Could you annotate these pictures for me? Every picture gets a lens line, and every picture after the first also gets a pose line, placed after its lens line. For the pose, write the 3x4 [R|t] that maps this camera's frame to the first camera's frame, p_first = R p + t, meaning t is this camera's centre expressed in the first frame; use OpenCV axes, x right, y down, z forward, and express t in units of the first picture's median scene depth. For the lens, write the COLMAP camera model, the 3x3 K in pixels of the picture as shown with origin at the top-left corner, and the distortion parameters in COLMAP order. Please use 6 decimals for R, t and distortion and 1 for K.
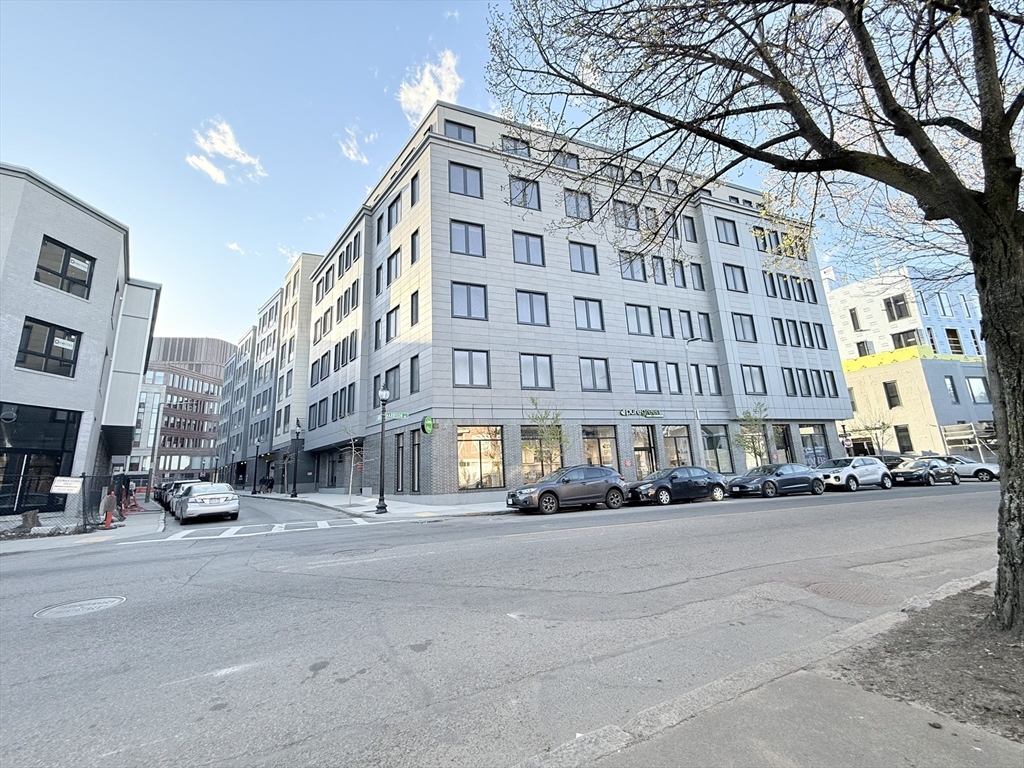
lens RADIAL K [[407.5, 0, 508.9], [0, 407.5, 384.1], [0, 0, 1]] dist [-0.000390, 0.000280]
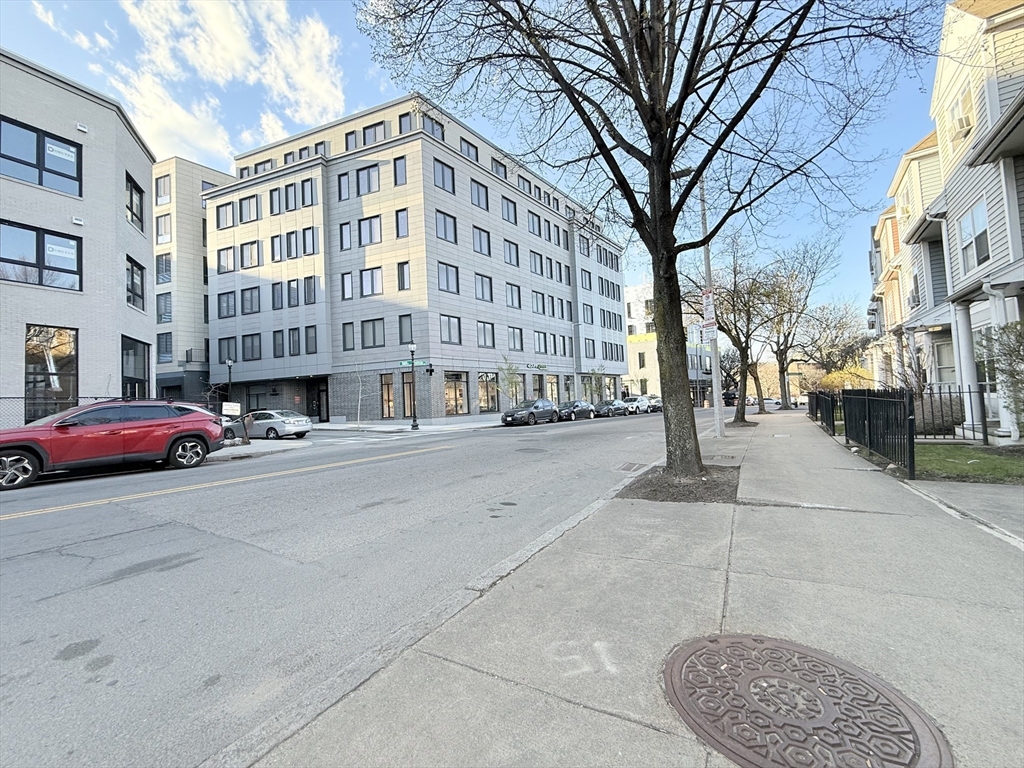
lens RADIAL K [[407.5, 0, 508.9], [0, 407.5, 384.1], [0, 0, 1]] dist [-0.000390, 0.000280]
pose [[0.870630, 0.029391, 0.491059, -0.509979], [-0.102046, 0.987291, 0.121834, -0.038866], [-0.481238, -0.156183, 0.862564, -0.272246]]
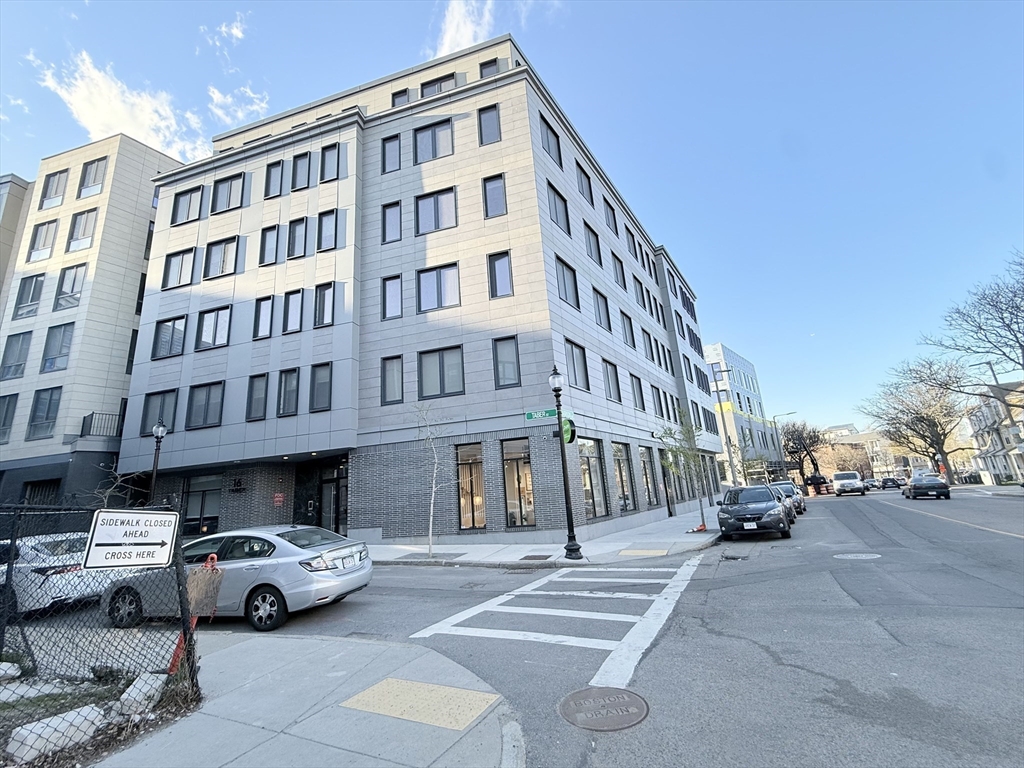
lens RADIAL K [[424.0, 0, 512.0], [0, 424.0, 384.0], [0, 0, 1]] dist [0.000280, 0.000092]
pose [[0.827341, 0.129654, 0.546531, -0.555977], [-0.088514, 0.990932, -0.101087, 0.079998], [-0.554682, 0.035258, 0.831315, 0.328568]]
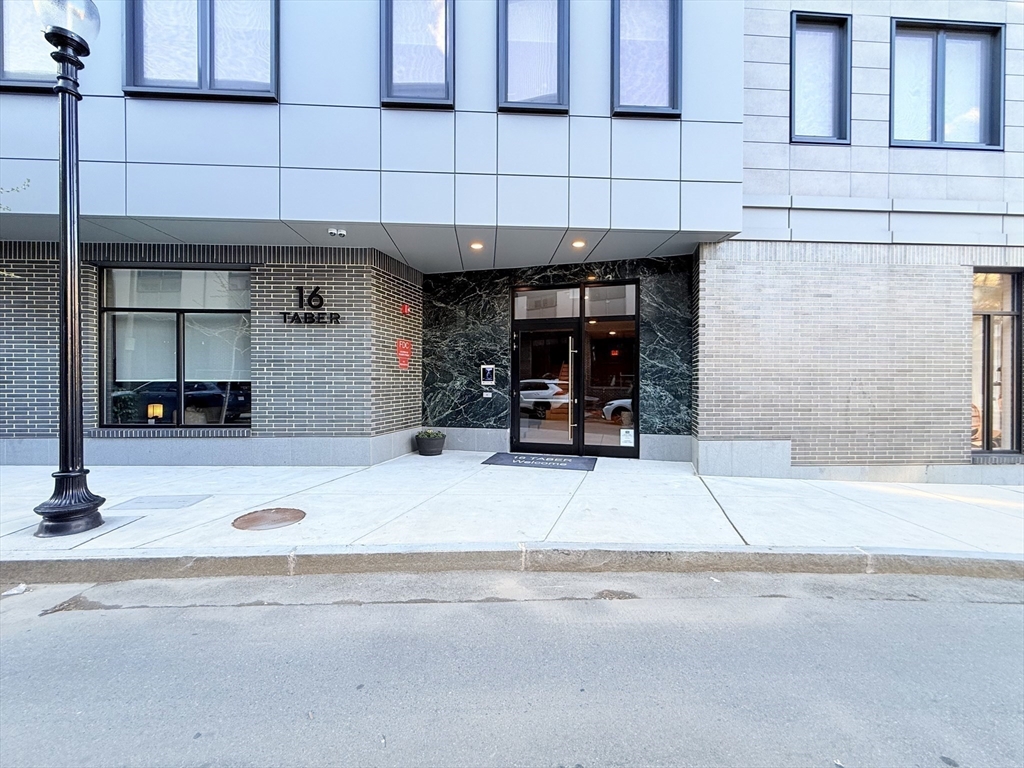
lens RADIAL K [[407.5, 0, 508.9], [0, 407.5, 384.1], [0, 0, 1]] dist [-0.000390, 0.000280]
pose [[0.596565, 0.044930, 0.801306, -0.675854], [-0.203556, 0.974254, 0.096918, 0.253526], [-0.776321, -0.220929, 0.590352, 1.103087]]
